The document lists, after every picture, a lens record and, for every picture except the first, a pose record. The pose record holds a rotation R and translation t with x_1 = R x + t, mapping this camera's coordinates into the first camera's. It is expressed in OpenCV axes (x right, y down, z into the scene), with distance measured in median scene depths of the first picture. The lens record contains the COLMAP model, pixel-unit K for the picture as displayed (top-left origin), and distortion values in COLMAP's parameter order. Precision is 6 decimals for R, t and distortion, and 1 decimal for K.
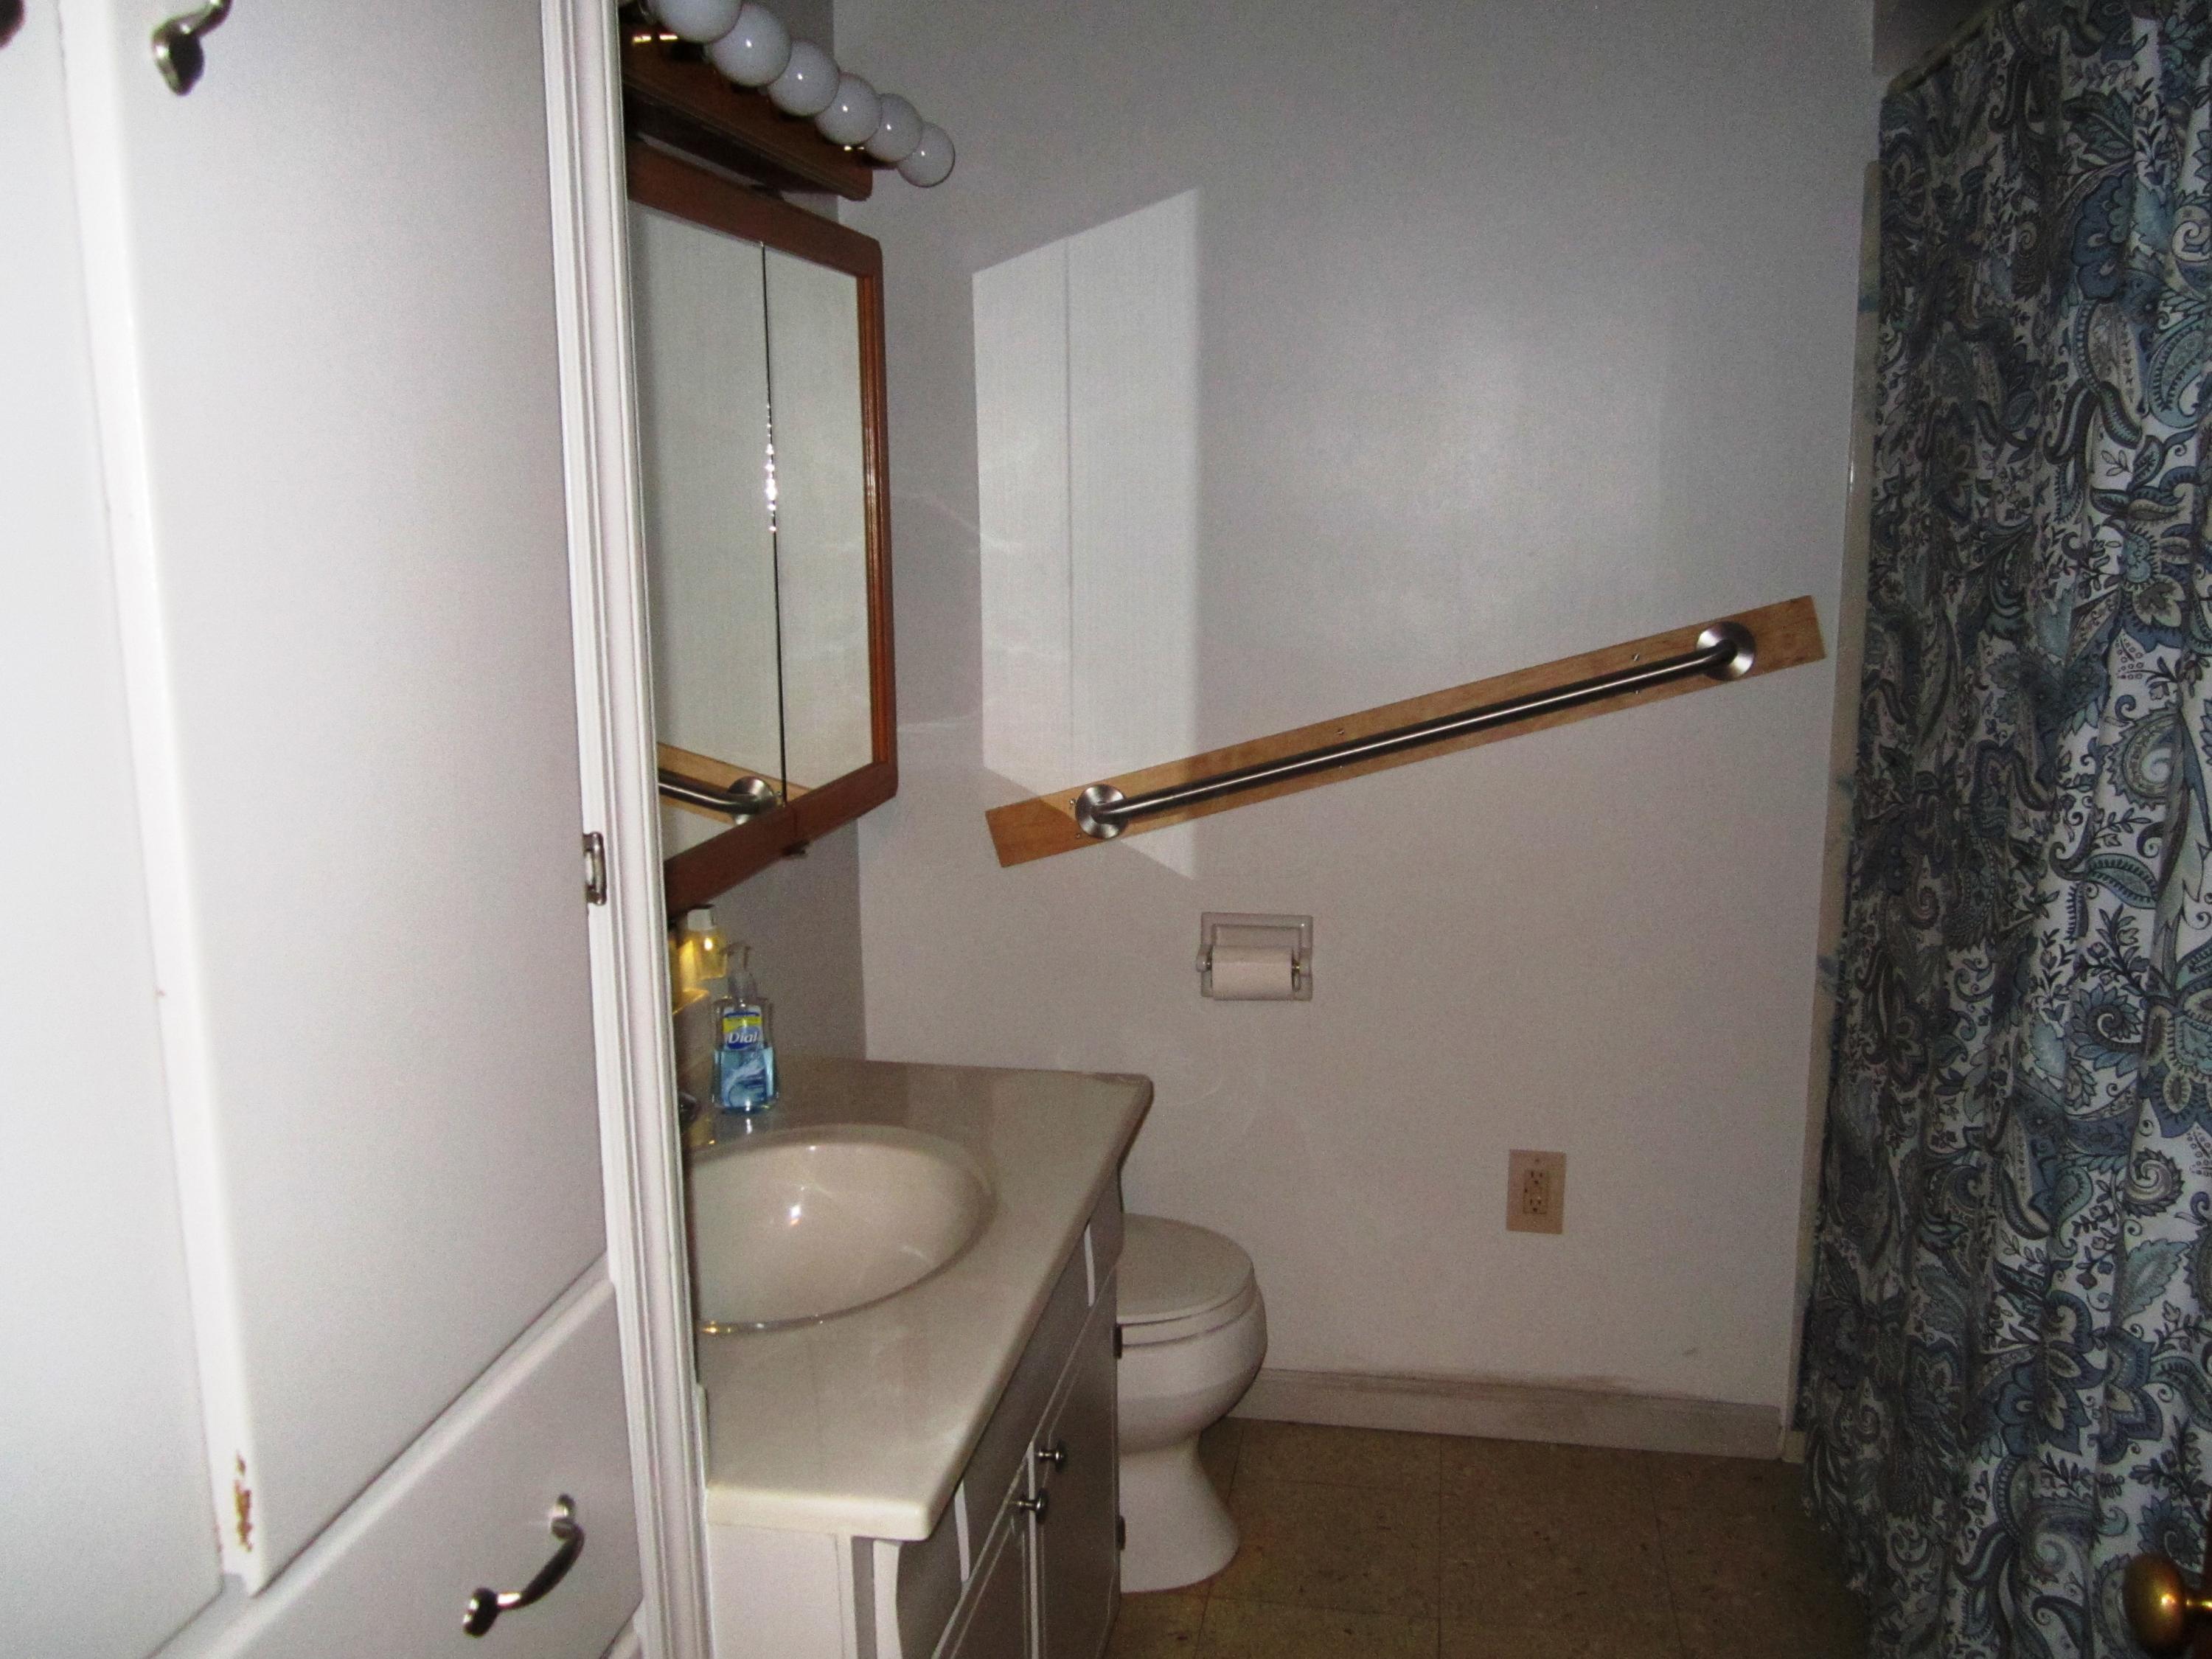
lens RADIAL K [[1820.9, 0, 1144.8], [0, 1820.9, 832.8], [0, 0, 1]] dist [0.007730, 0.012354]
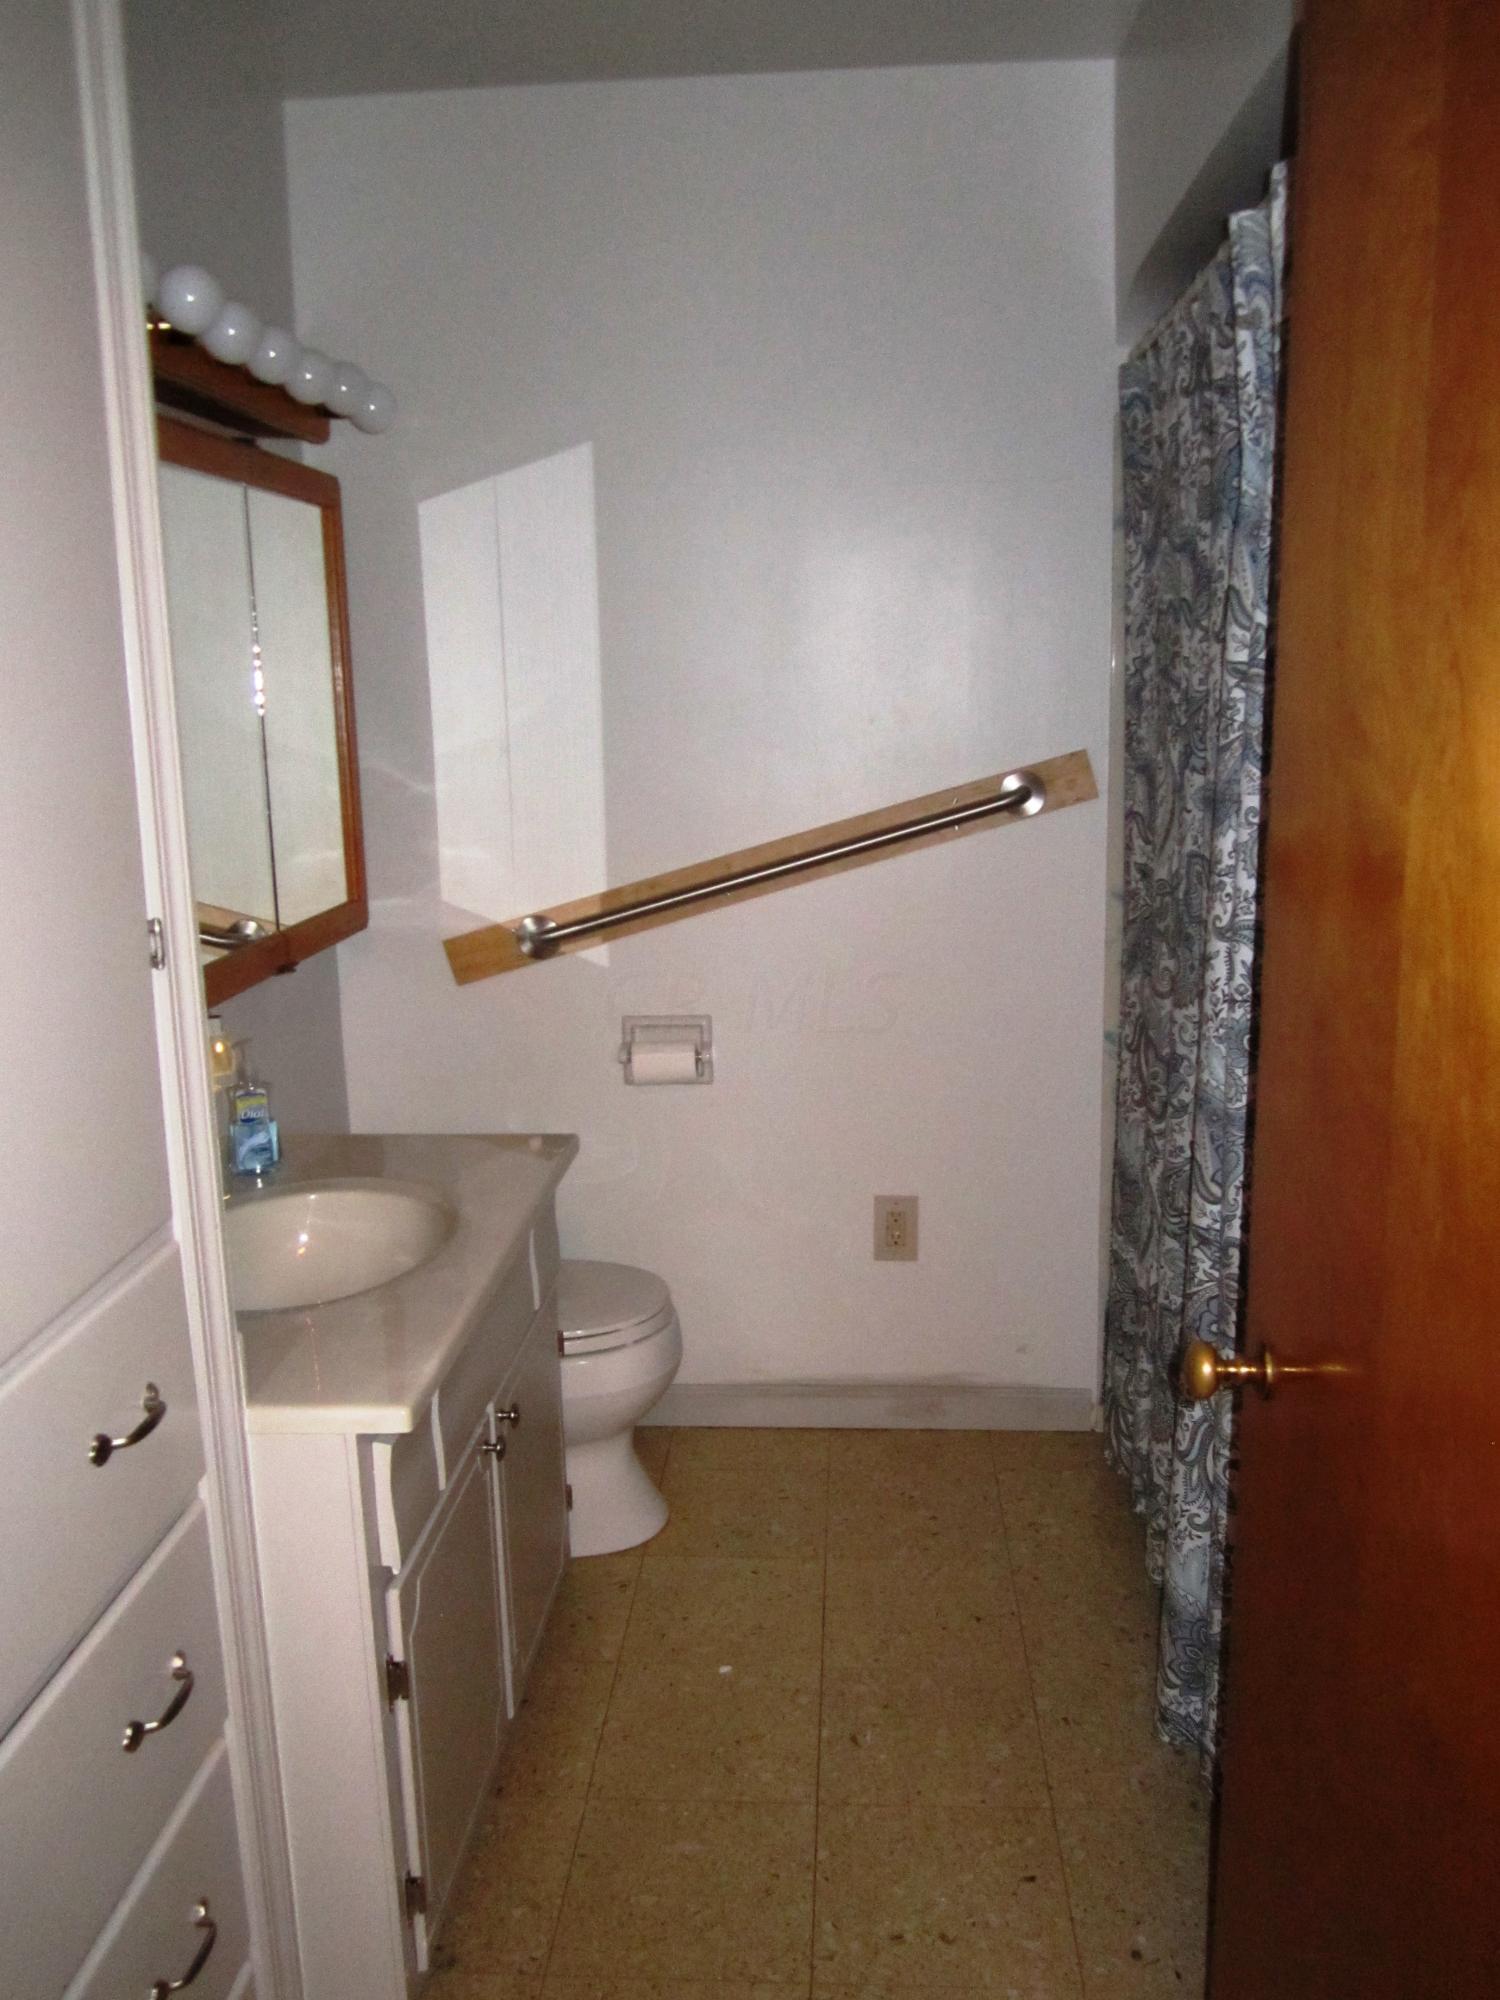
lens RADIAL K [[1654.7, 0, 750.0], [0, 1654.7, 1000.0], [0, 0, 1]] dist [-0.004977, 0.018060]
pose [[0.995259, -0.035450, 0.090567, 0.020571], [0.034952, 0.999364, 0.007082, 0.034977], [-0.090760, -0.003883, 0.995865, -0.163276]]
